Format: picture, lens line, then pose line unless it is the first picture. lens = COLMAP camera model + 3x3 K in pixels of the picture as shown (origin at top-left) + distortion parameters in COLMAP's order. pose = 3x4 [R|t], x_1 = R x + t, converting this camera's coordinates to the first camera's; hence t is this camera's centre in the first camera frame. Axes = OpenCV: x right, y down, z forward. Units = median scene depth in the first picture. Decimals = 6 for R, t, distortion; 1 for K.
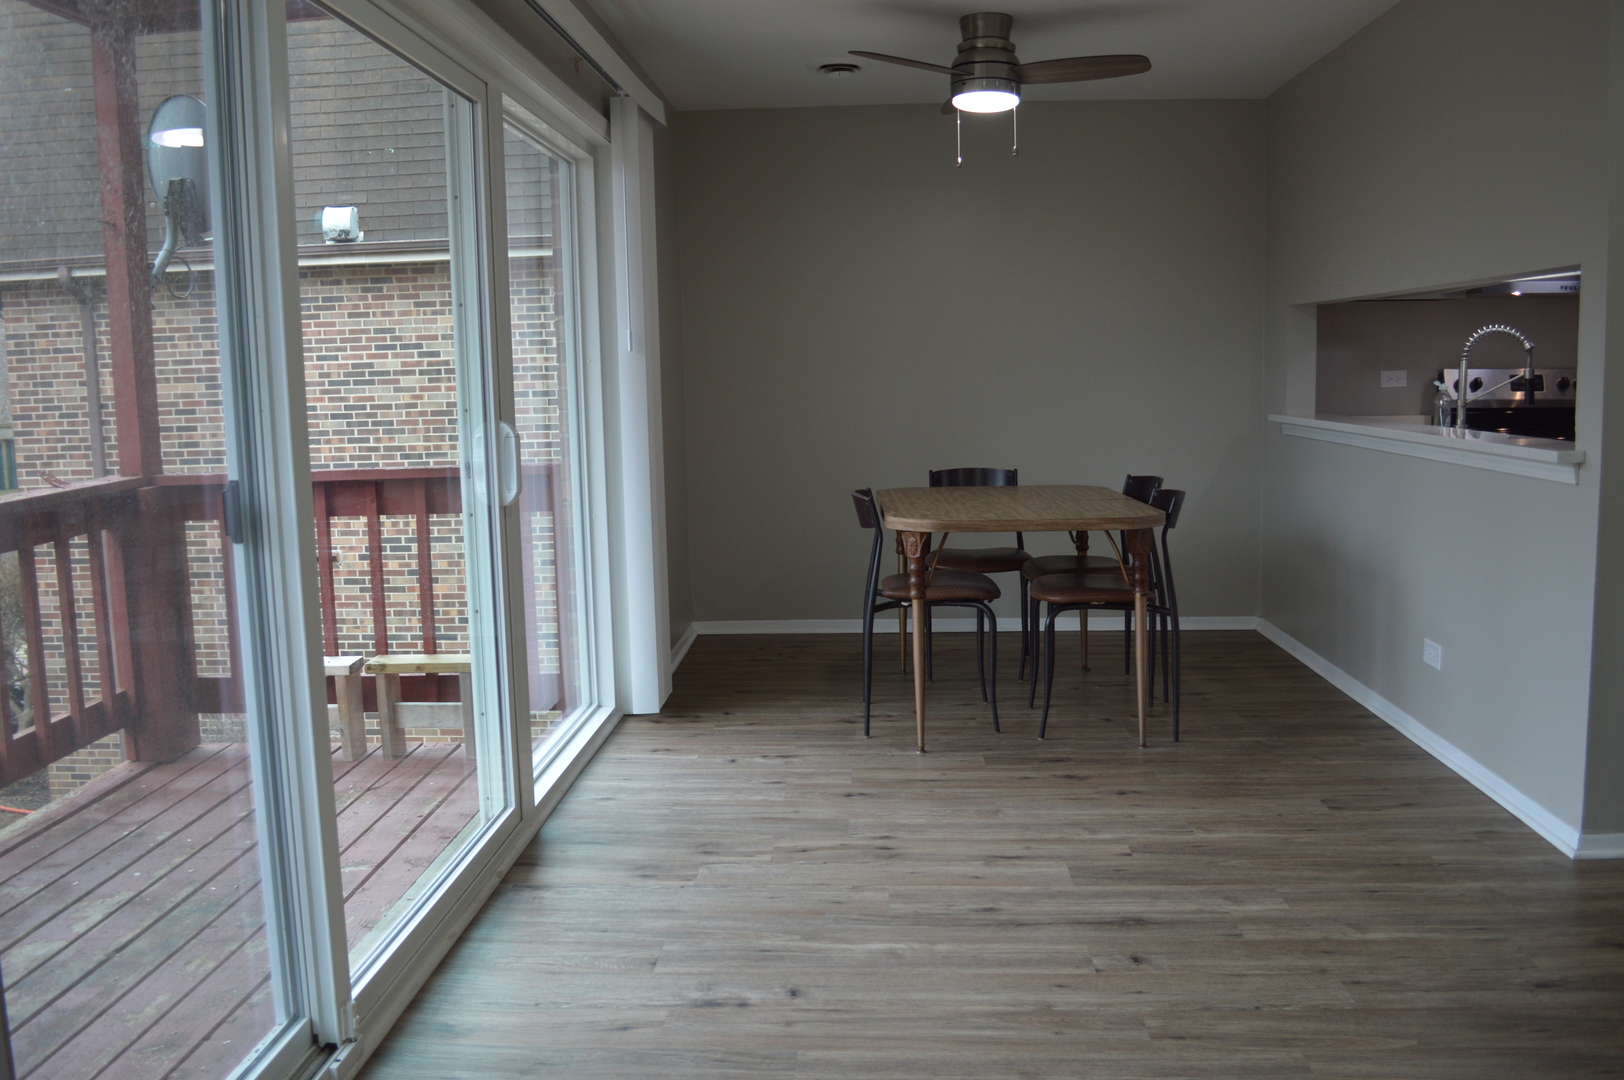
lens RADIAL K [[1286.1, 0, 812.0], [0, 1286.1, 540.0], [0, 0, 1]] dist [-0.081911, 0.009991]
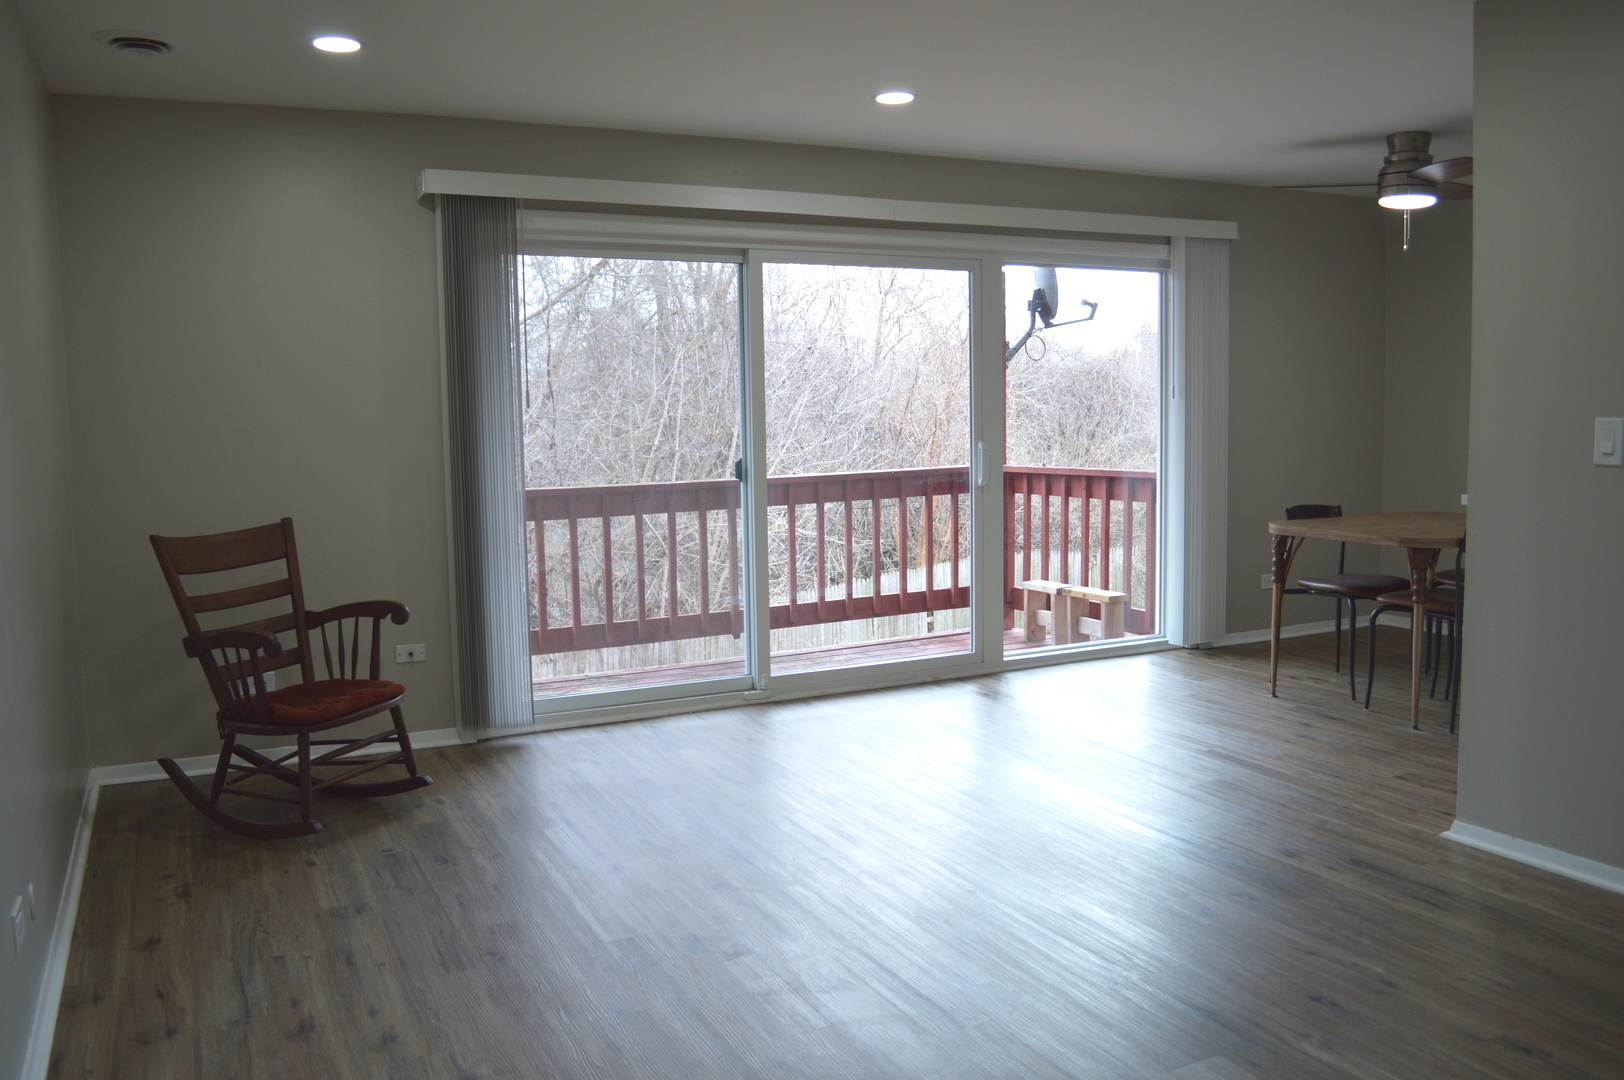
lens RADIAL K [[1286.1, 0, 812.0], [0, 1286.1, 540.0], [0, 0, 1]] dist [-0.081911, 0.009991]
pose [[0.494124, 0.099408, -0.863690, 1.169044], [-0.105358, 0.992967, 0.054011, -0.023815], [0.862984, 0.064308, 0.501122, -0.125329]]
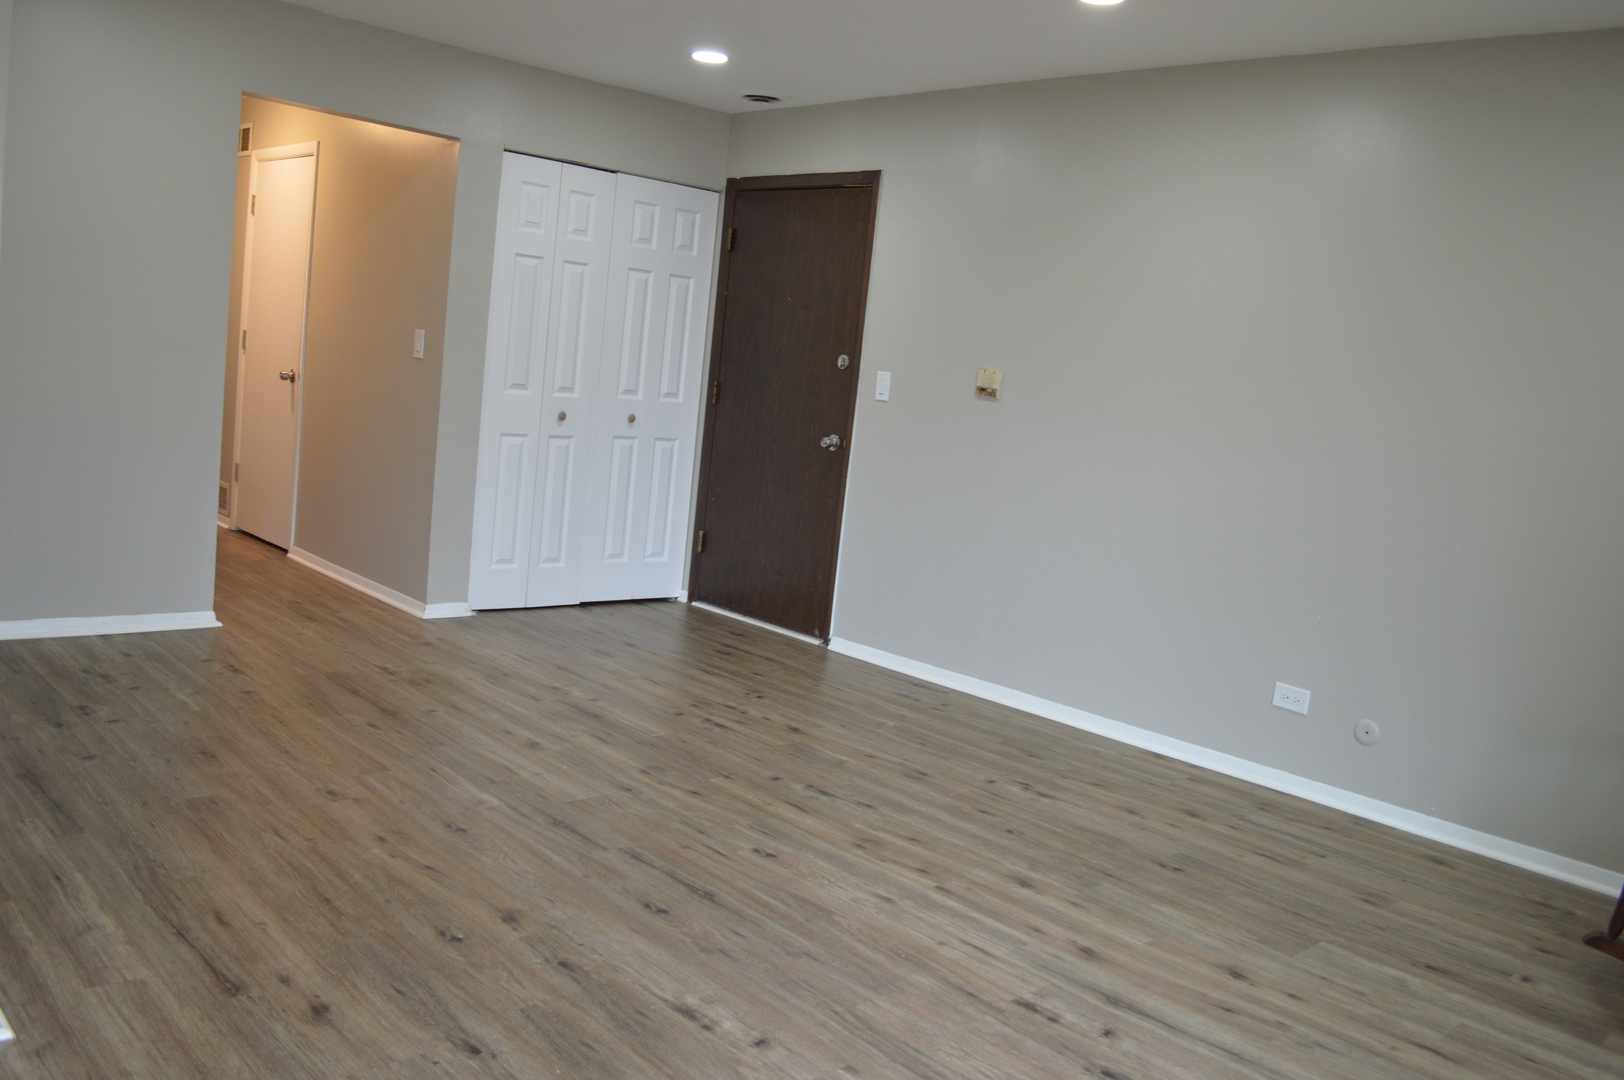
lens RADIAL K [[1326.2, 0, 812.0], [0, 1326.2, 540.0], [0, 0, 1]] dist [-0.079428, 0.007963]
pose [[-0.719055, -0.142329, 0.680222, -0.110257], [0.001900, 0.978397, 0.206728, -0.129207], [-0.694950, 0.149942, -0.703251, 1.006623]]
